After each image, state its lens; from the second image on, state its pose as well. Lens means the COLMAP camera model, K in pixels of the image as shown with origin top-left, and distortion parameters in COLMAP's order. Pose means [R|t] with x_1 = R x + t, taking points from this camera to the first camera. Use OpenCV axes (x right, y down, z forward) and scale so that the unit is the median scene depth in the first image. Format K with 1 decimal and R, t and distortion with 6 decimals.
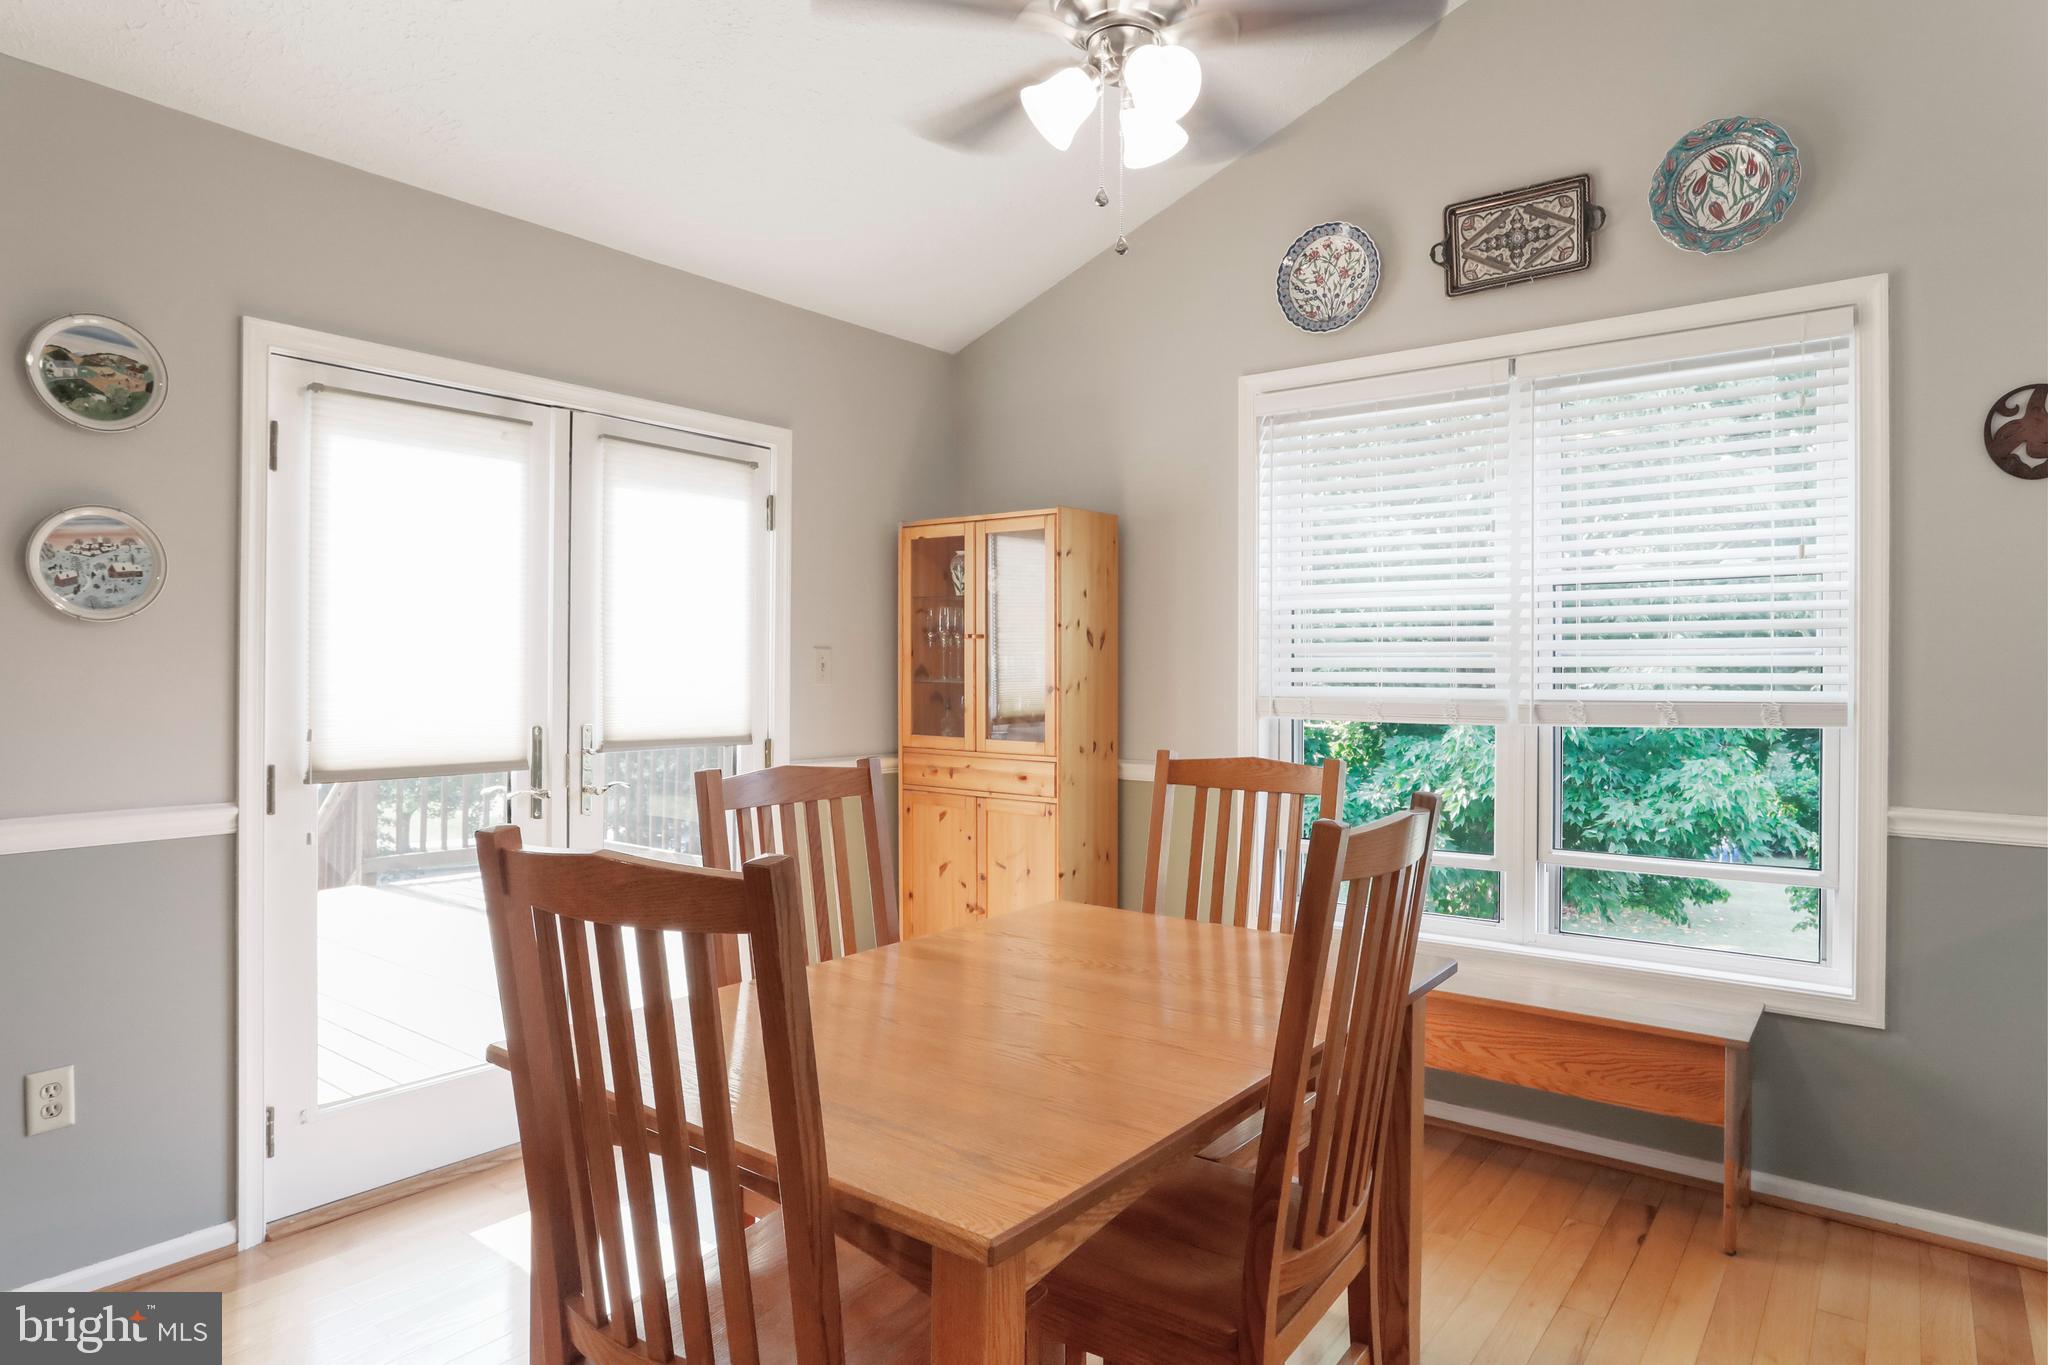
lens RADIAL K [[1114.6, 0, 1024.1], [0, 1114.6, 678.6], [0, 0, 1]] dist [-0.003624, 0.000881]
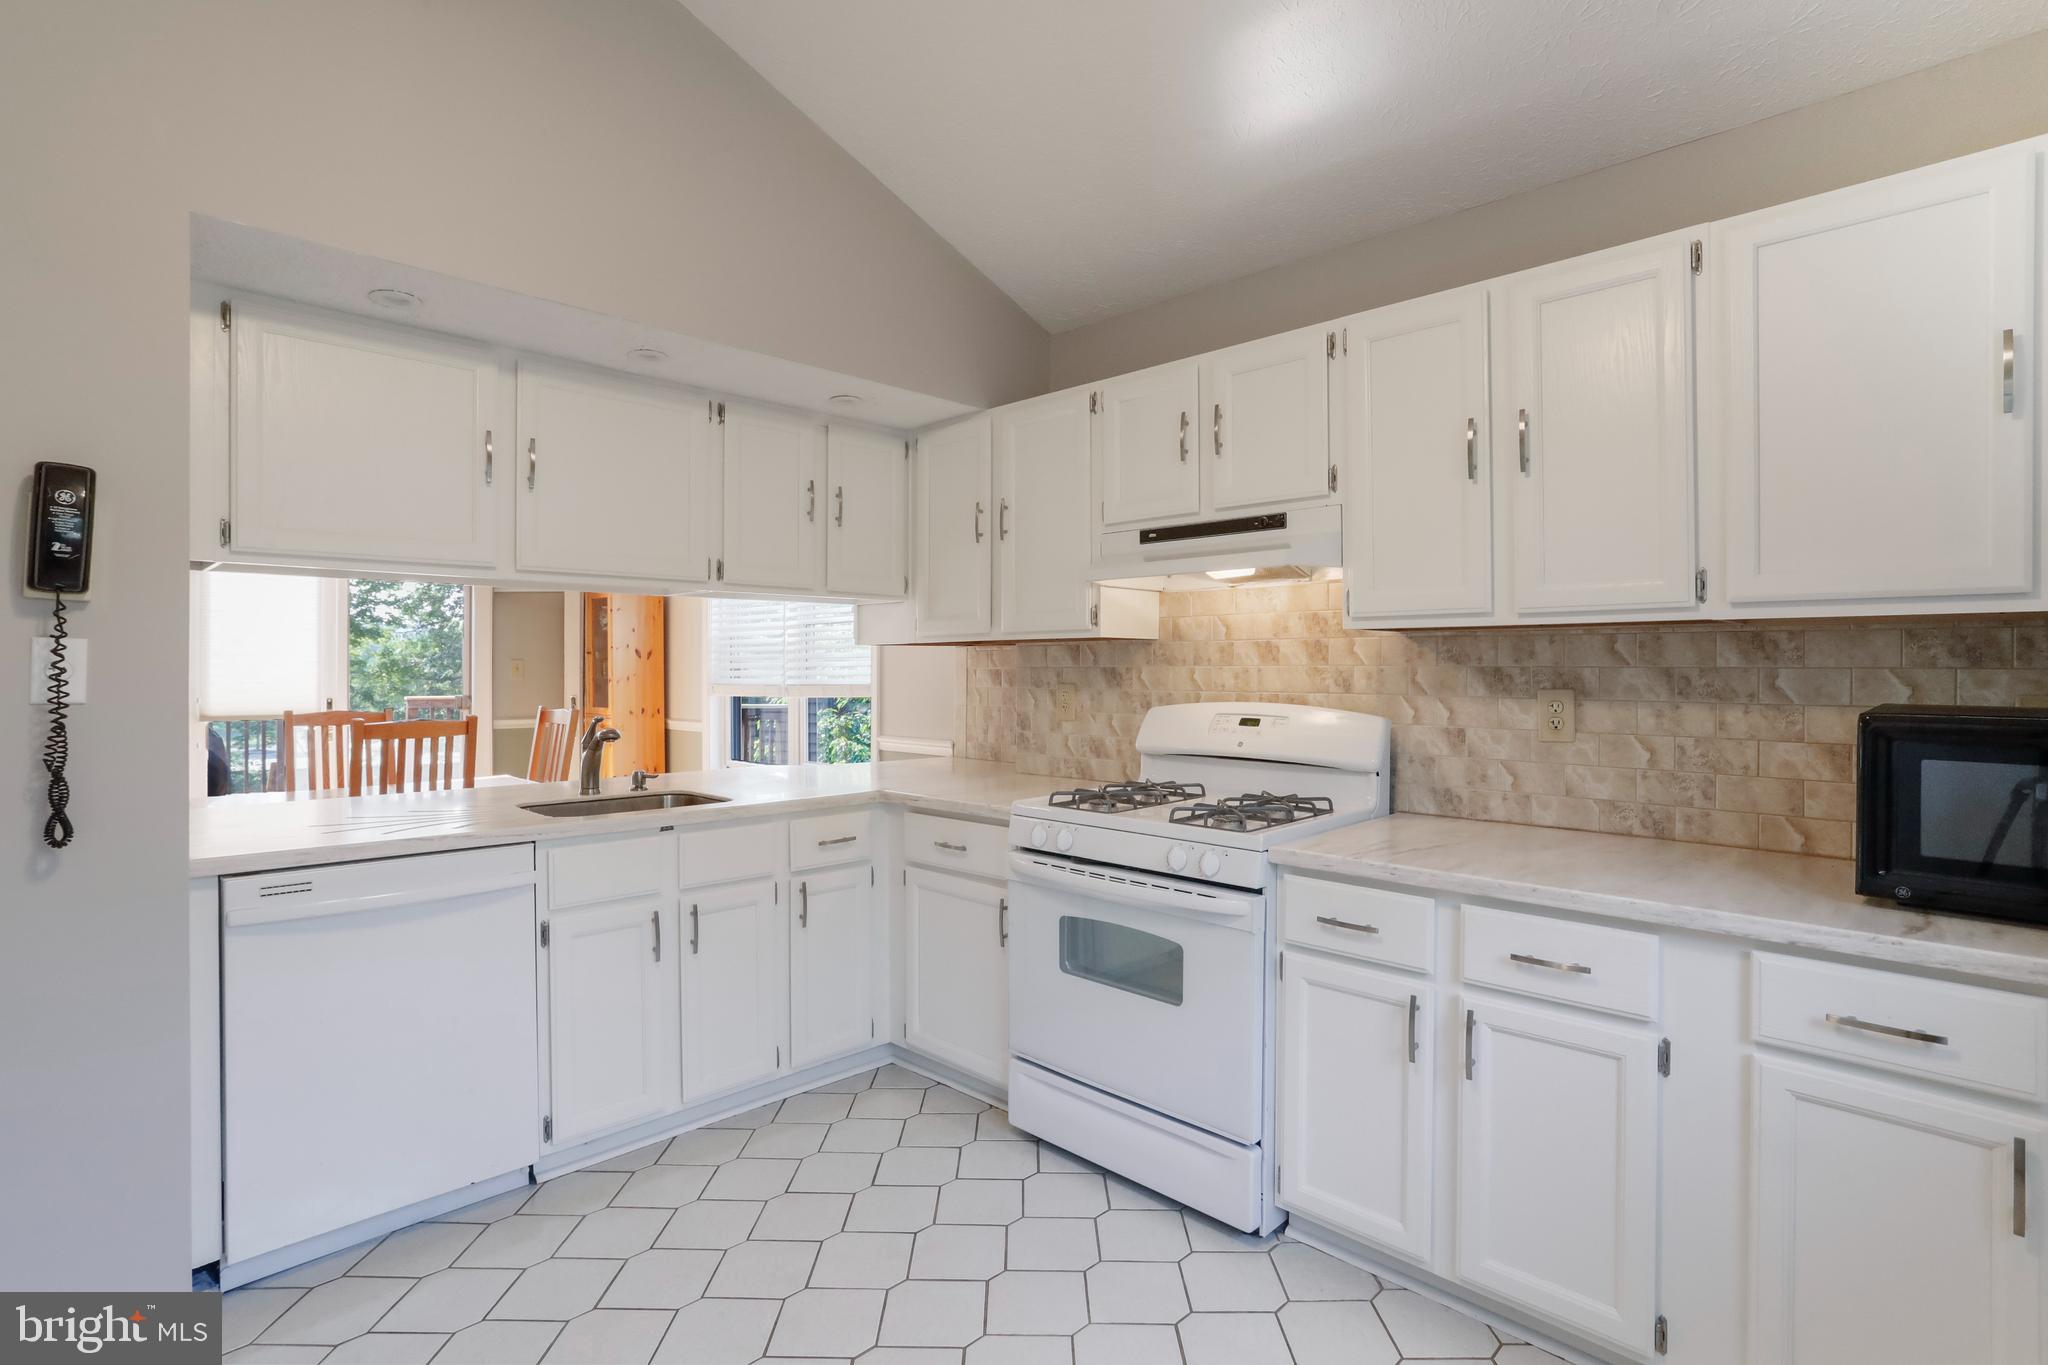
lens RADIAL K [[1016.6, 0, 1034.9], [0, 1016.6, 672.7], [0, 0, 1]] dist [-0.031146, 0.024898]
pose [[0.986920, -0.007227, -0.161049, 0.977934], [0.006139, 0.999955, -0.007253, 0.011377], [0.161095, 0.006169, 0.986920, -0.564819]]
